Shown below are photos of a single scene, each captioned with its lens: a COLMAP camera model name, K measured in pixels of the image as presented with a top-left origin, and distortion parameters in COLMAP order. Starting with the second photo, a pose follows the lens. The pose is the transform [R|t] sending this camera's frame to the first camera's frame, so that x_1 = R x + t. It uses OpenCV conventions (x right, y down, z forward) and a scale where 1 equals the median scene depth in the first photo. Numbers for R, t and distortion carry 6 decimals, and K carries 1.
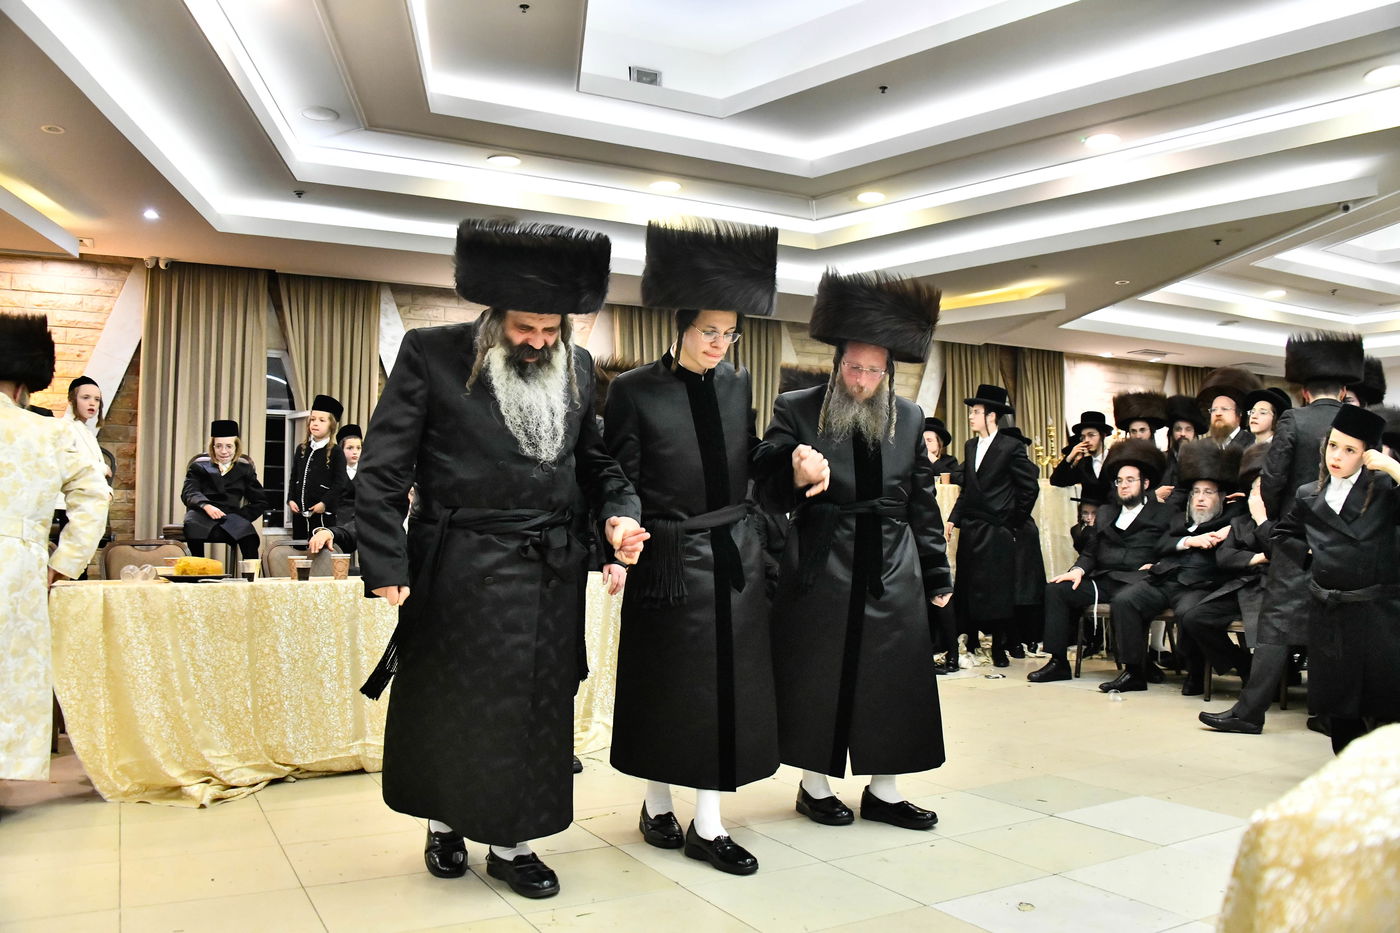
lens RADIAL K [[1156.8, 0, 676.7], [0, 1156.8, 485.8], [0, 0, 1]] dist [-0.140654, 0.071122]
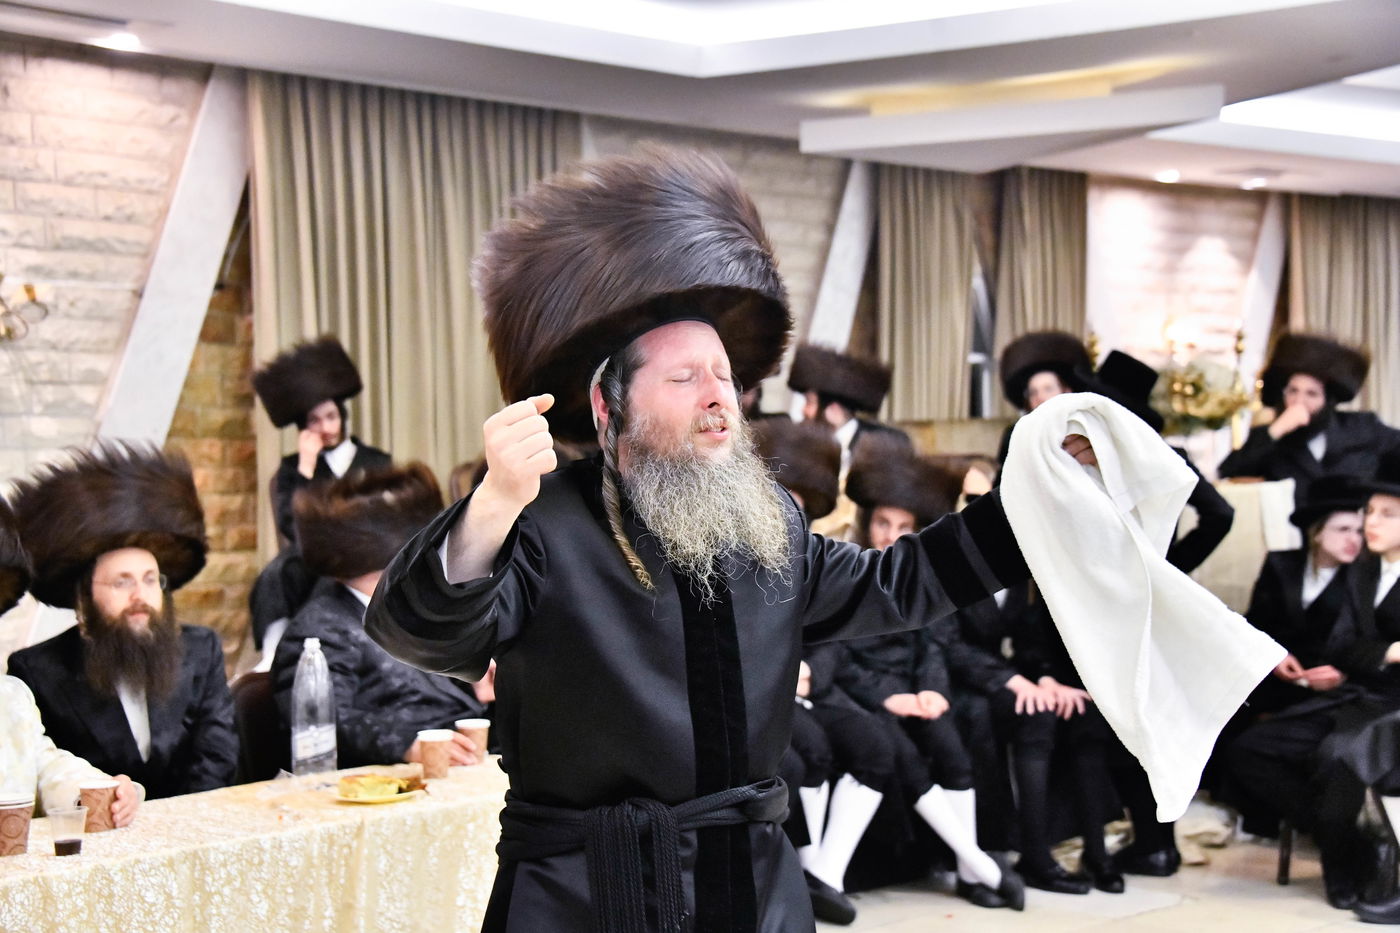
lens RADIAL K [[2432.1, 0, 705.6], [0, 2432.1, 478.3], [0, 0, 1]] dist [0.479526, 0.000000]
pose [[0.955339, -0.012922, 0.295229, -0.131180], [-0.001977, 0.998742, 0.050112, -0.037401], [-0.295505, -0.048458, 0.954111, 0.020760]]
